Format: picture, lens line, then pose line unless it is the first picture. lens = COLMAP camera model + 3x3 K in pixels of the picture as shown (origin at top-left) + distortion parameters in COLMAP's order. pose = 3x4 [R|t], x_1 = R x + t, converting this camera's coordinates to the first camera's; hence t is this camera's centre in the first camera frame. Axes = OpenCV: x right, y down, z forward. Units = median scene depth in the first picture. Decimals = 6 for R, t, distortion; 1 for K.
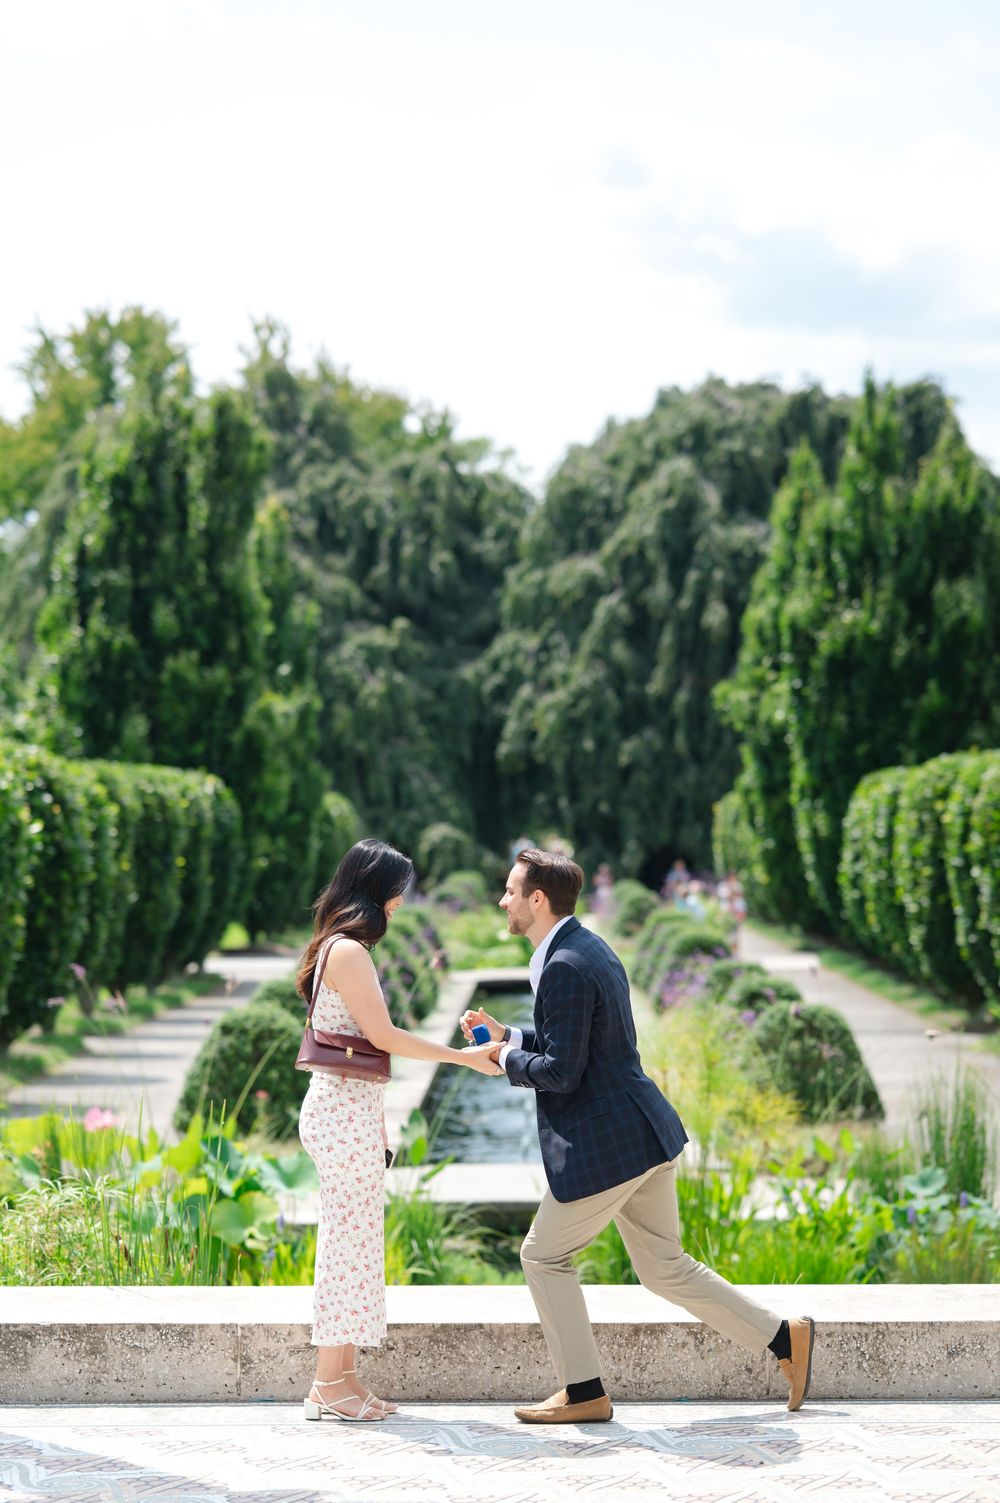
lens RADIAL K [[3824.4, 0, 484.4], [0, 3824.4, 818.1], [0, 0, 1]] dist [0.004099, 0.002791]
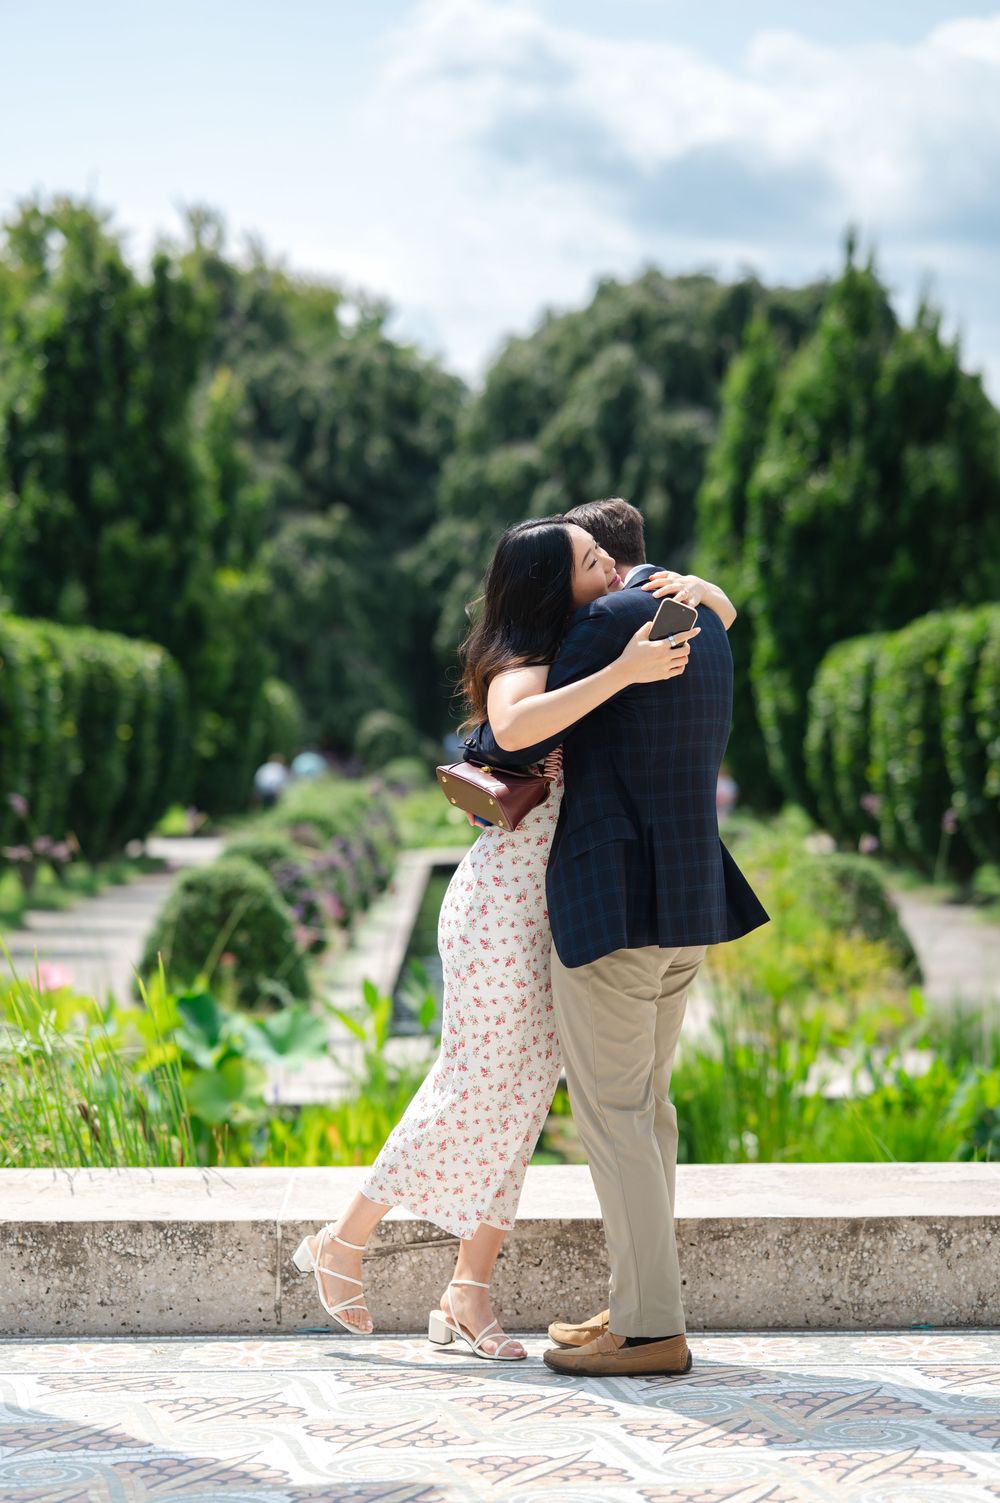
lens RADIAL K [[3693.4, 0, 472.2], [0, 3693.4, 752.2], [0, 0, 1]] dist [-0.010270, 0.108135]
pose [[0.999831, -0.002113, 0.018263, -0.041224], [0.001994, 0.999976, 0.006567, 0.043473], [-0.018277, -0.006529, 0.999812, 0.334400]]
